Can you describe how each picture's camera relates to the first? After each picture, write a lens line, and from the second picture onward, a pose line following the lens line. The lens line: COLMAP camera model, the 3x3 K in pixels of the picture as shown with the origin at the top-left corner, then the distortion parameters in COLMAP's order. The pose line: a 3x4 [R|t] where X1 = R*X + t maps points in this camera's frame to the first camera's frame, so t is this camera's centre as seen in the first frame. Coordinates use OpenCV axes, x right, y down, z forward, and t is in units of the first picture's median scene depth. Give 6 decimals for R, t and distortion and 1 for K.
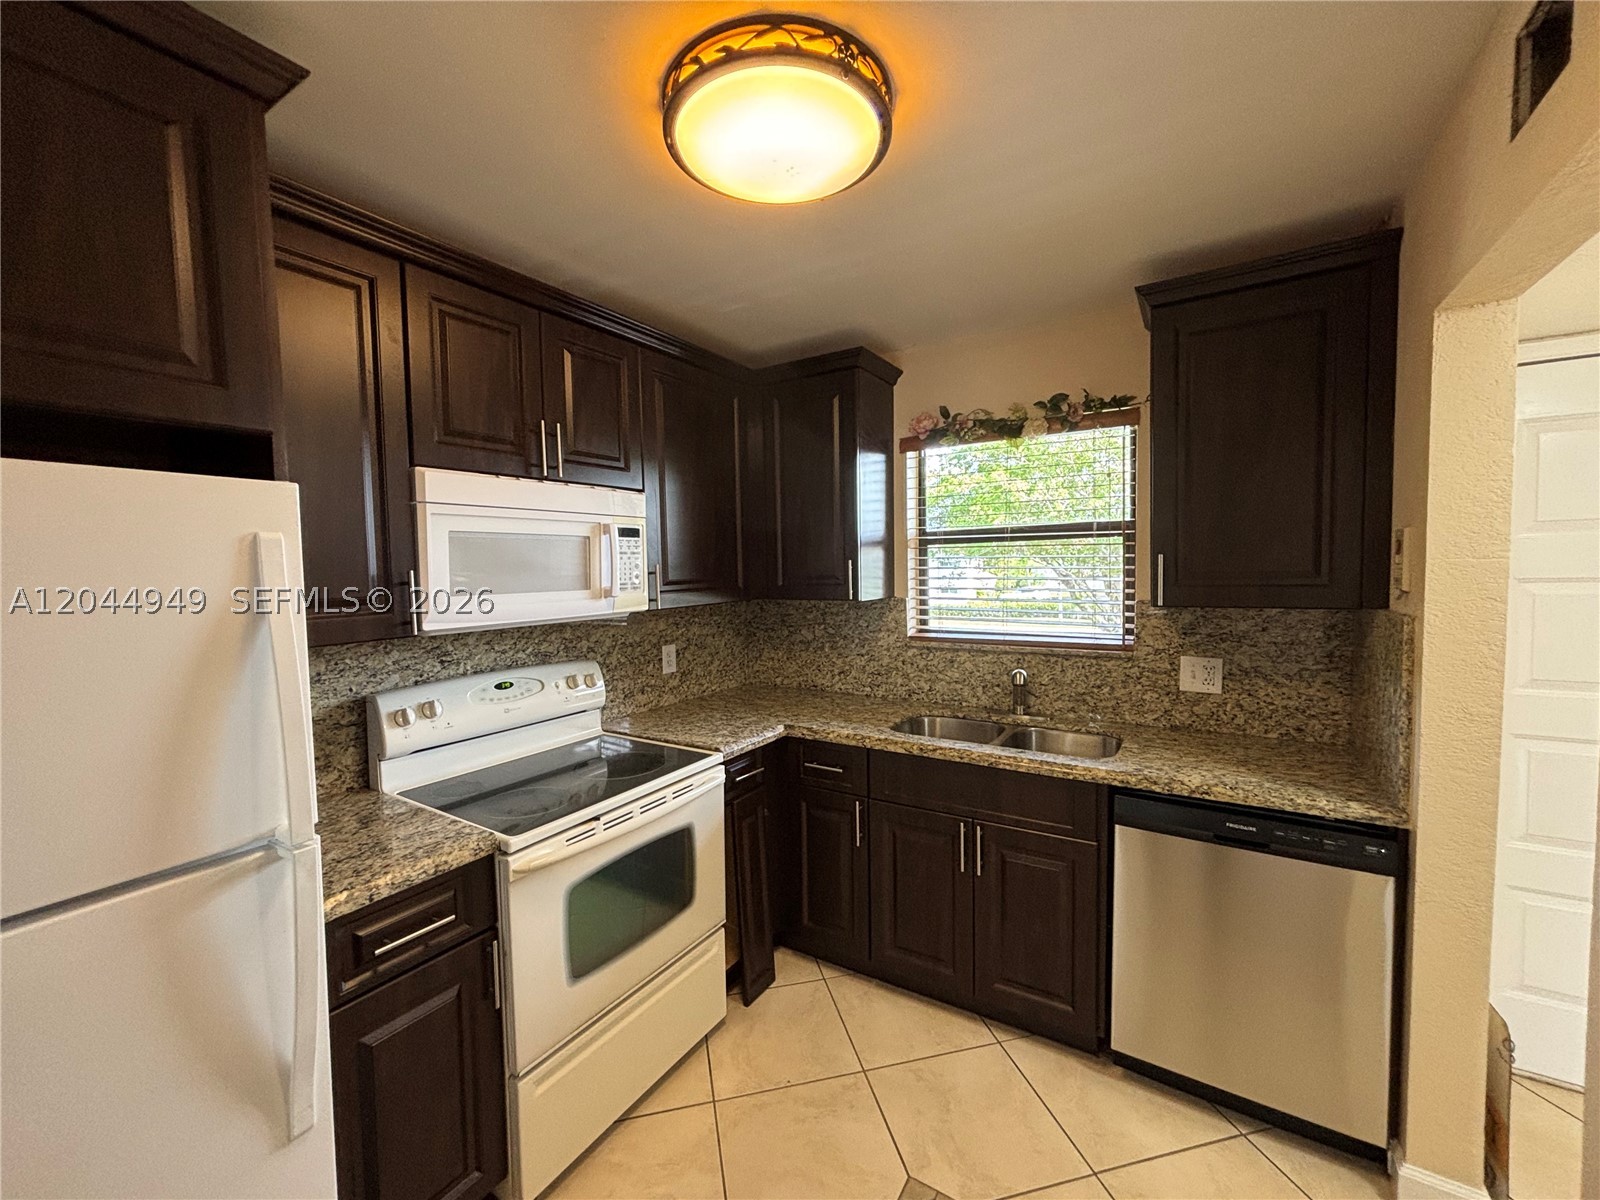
lens RADIAL K [[644.7, 0, 801.8], [0, 644.7, 598.5], [0, 0, 1]] dist [-0.008824, 0.000013]
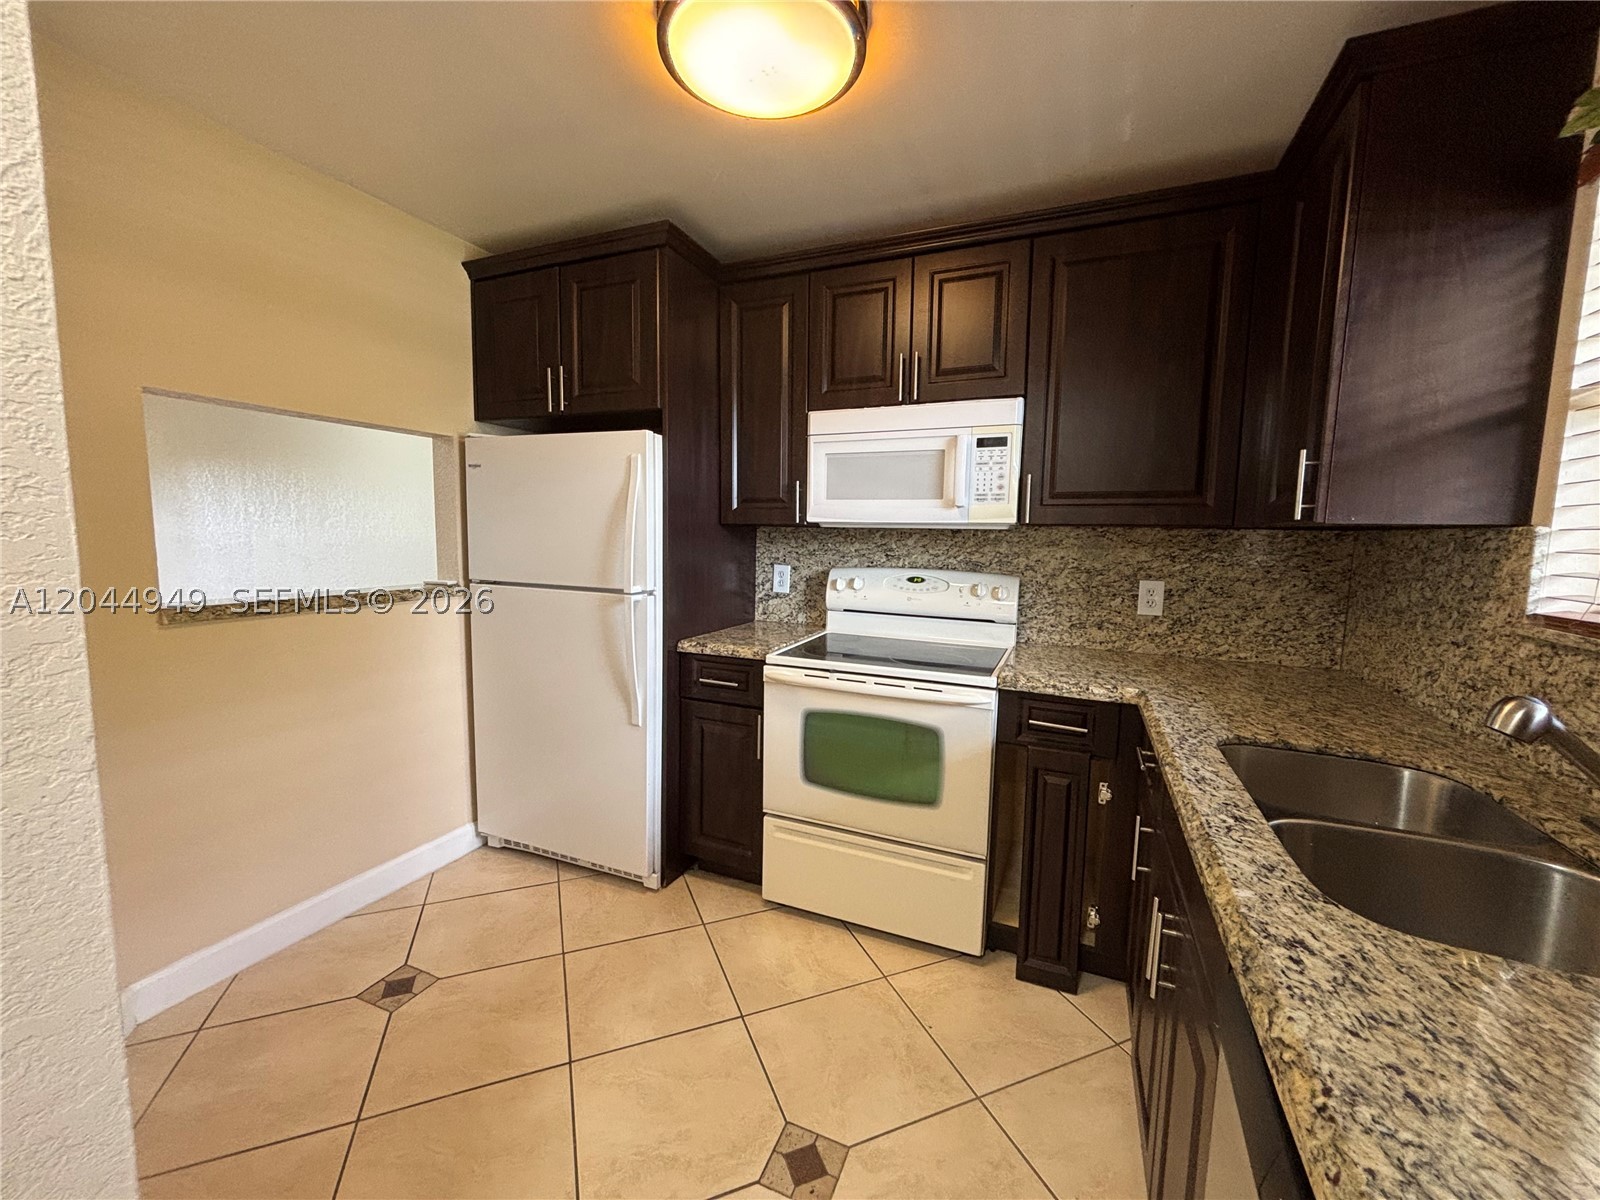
lens RADIAL K [[644.7, 0, 799.5], [0, 644.7, 598.3], [0, 0, 1]] dist [-0.008824, 0.000013]
pose [[0.145681, 0.120568, -0.981957, 0.704902], [-0.074632, 0.991057, 0.110613, 0.048894], [0.986513, 0.057172, 0.153376, 0.573943]]
